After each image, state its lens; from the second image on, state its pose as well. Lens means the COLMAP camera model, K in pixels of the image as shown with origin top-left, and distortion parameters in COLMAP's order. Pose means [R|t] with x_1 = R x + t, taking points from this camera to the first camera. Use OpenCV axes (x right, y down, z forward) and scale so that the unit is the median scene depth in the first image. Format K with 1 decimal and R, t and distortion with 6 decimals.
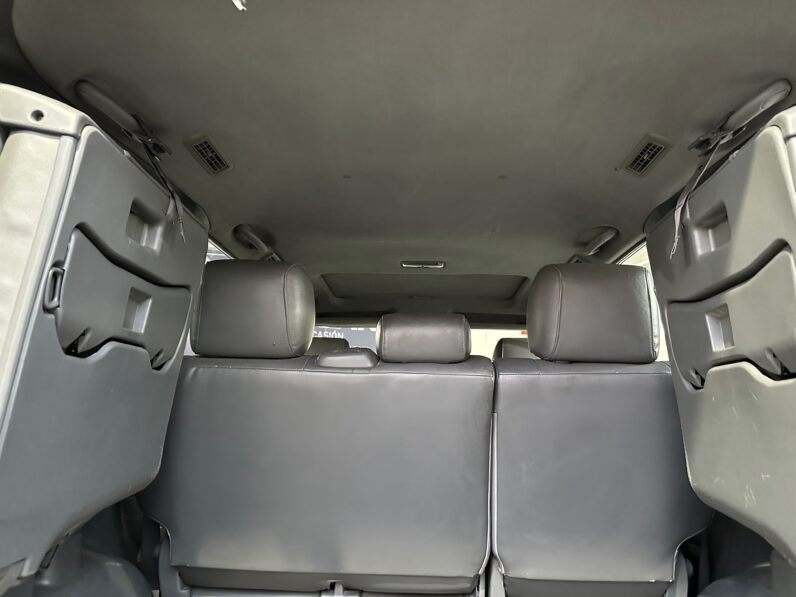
lens RADIAL K [[561.2, 0, 384.3], [0, 561.2, 286.4], [0, 0, 1]] dist [0.020530, -0.047200]
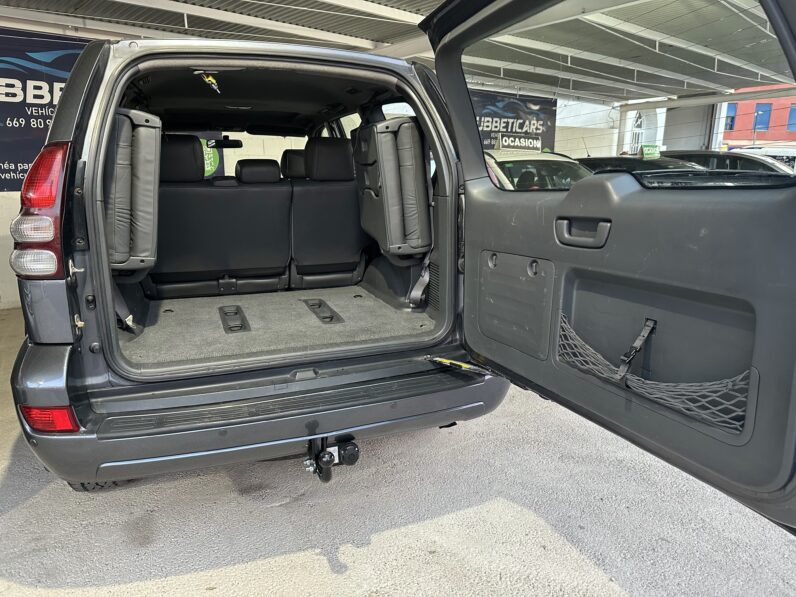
lens RADIAL K [[561.2, 0, 384.3], [0, 561.2, 286.4], [0, 0, 1]] dist [0.020530, -0.047200]
pose [[0.924639, -0.103805, 0.366425, -0.364070], [-0.053764, 0.916924, 0.395424, -0.428537], [-0.377030, -0.385325, 0.842243, -1.342597]]
